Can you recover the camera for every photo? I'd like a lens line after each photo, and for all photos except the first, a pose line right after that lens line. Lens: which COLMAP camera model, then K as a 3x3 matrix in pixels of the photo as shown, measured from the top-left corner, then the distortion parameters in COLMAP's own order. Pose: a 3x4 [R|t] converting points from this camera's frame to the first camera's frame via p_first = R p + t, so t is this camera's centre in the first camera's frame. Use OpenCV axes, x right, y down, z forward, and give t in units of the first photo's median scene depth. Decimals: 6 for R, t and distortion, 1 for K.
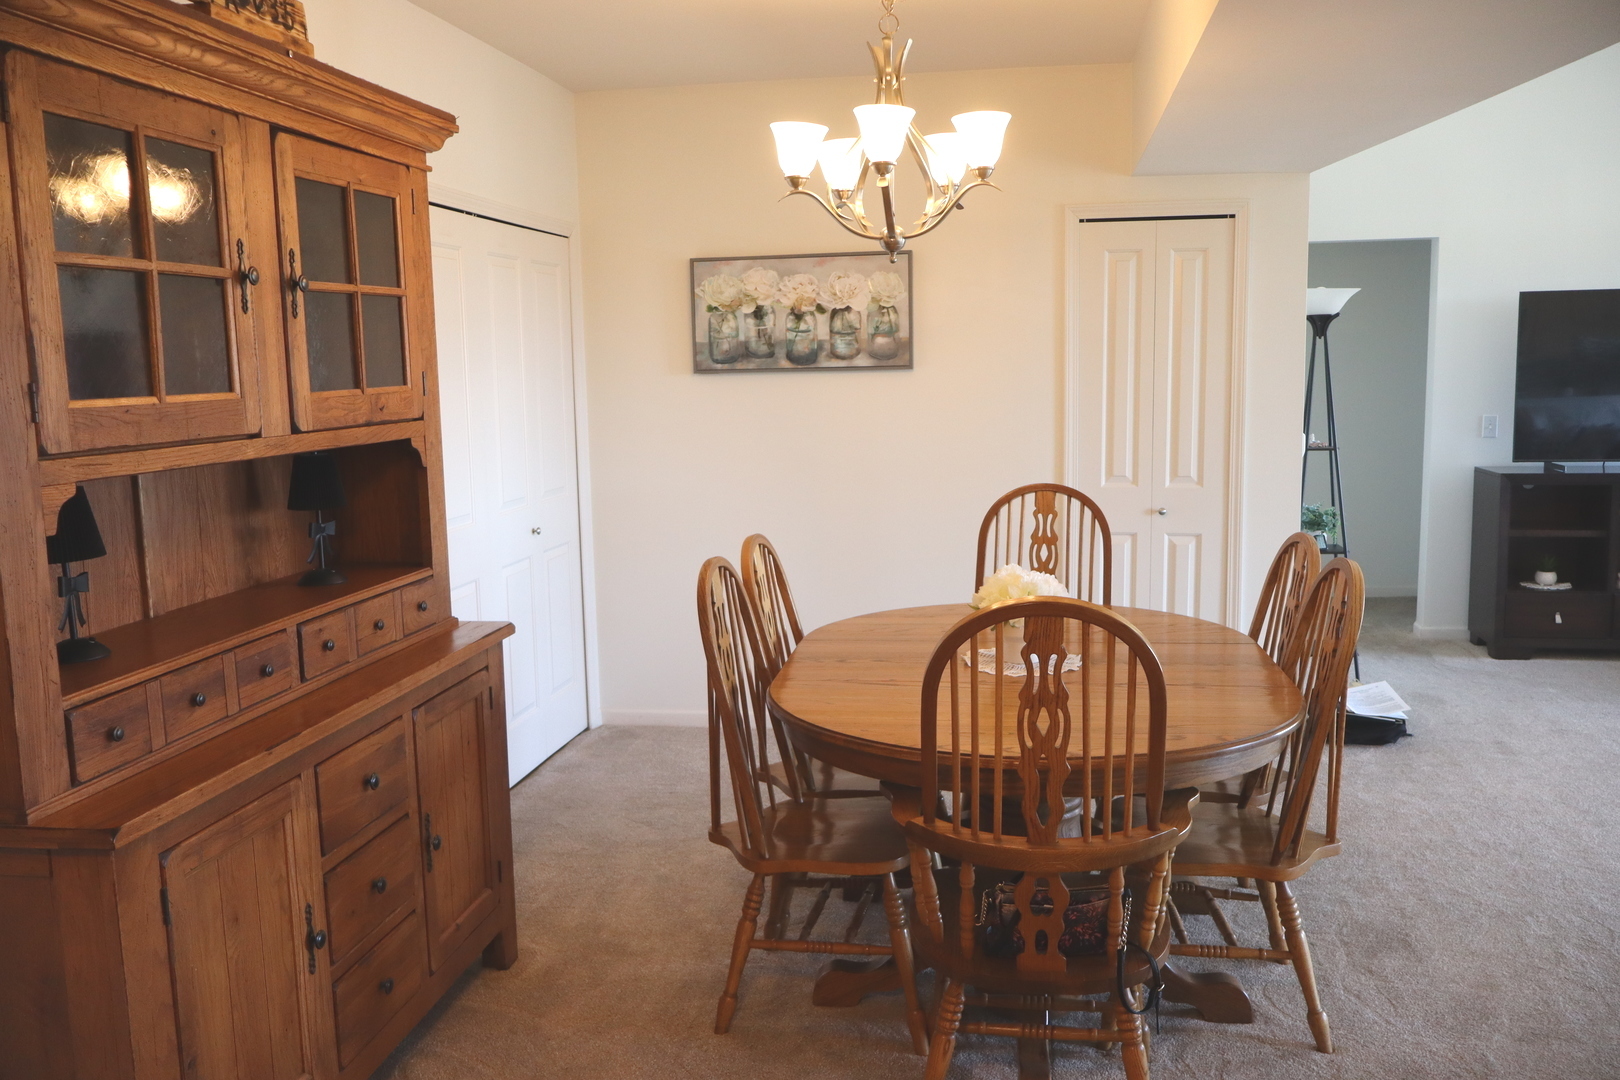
lens RADIAL K [[1334.8, 0, 810.4], [0, 1334.8, 544.7], [0, 0, 1]] dist [-0.013606, 0.014731]
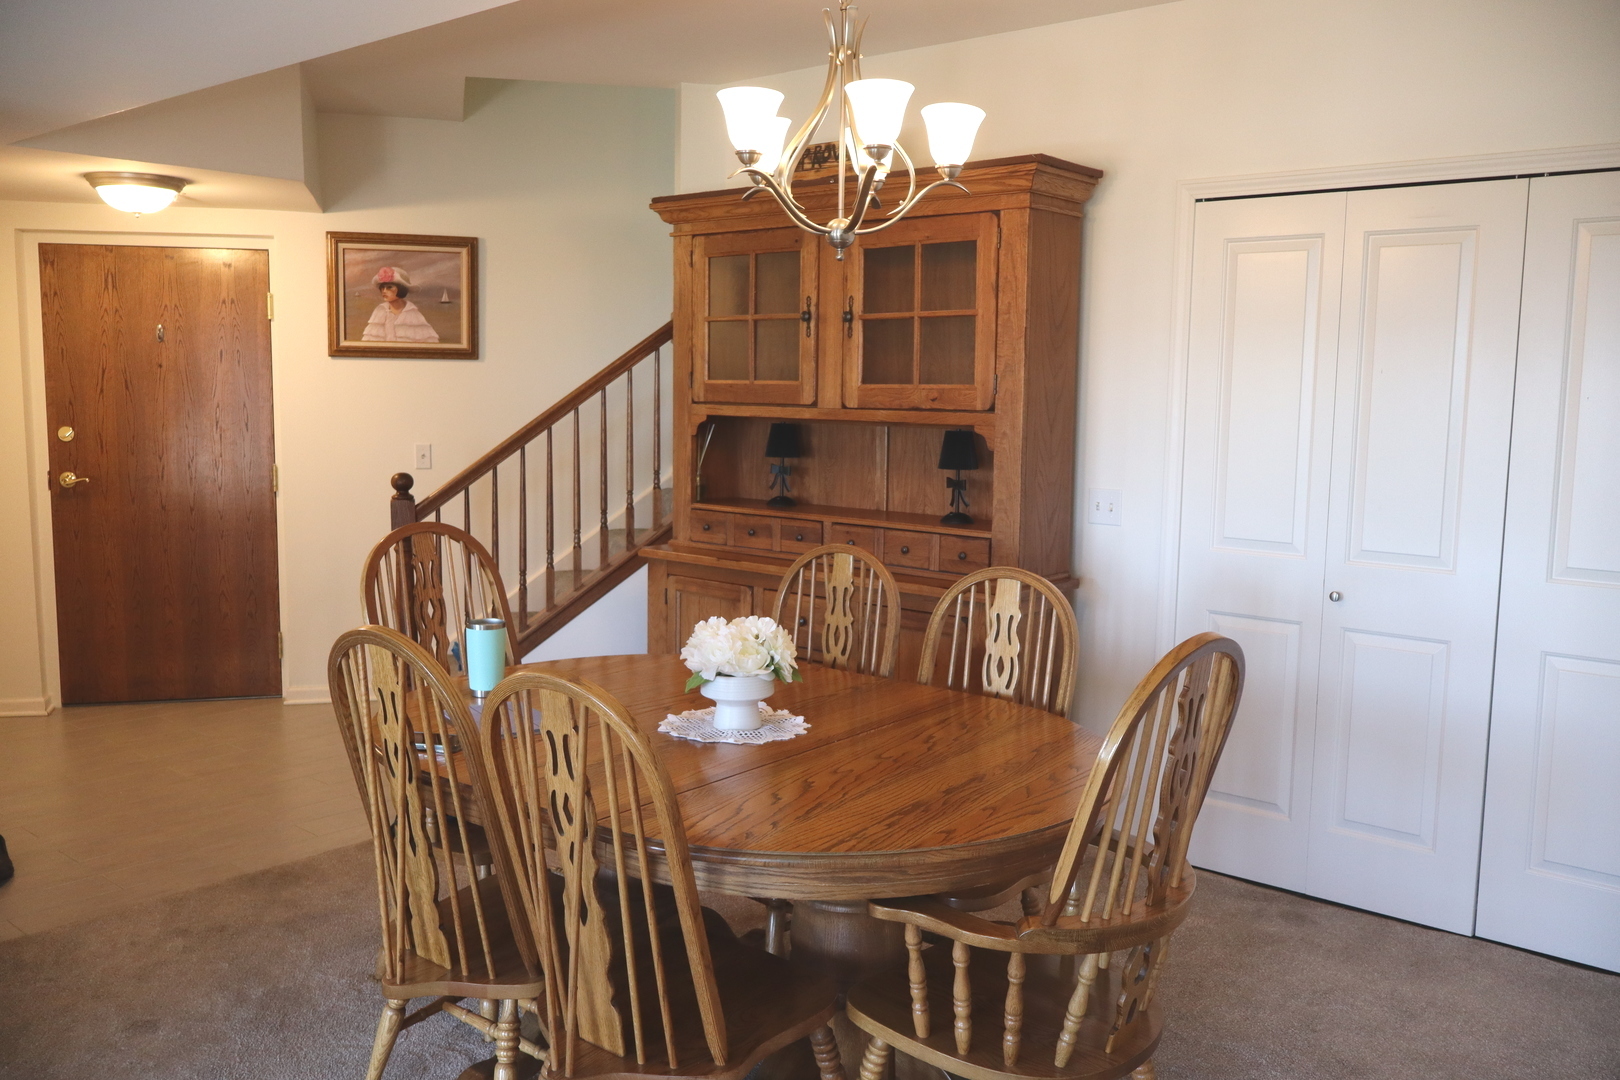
lens RADIAL K [[1334.8, 0, 809.4], [0, 1334.8, 537.5], [0, 0, 1]] dist [-0.013606, 0.014731]
pose [[-0.516288, 0.110627, -0.849240, 1.129209], [-0.121546, 0.972119, 0.200527, -0.272402], [0.847746, 0.206751, -0.488447, 1.937123]]
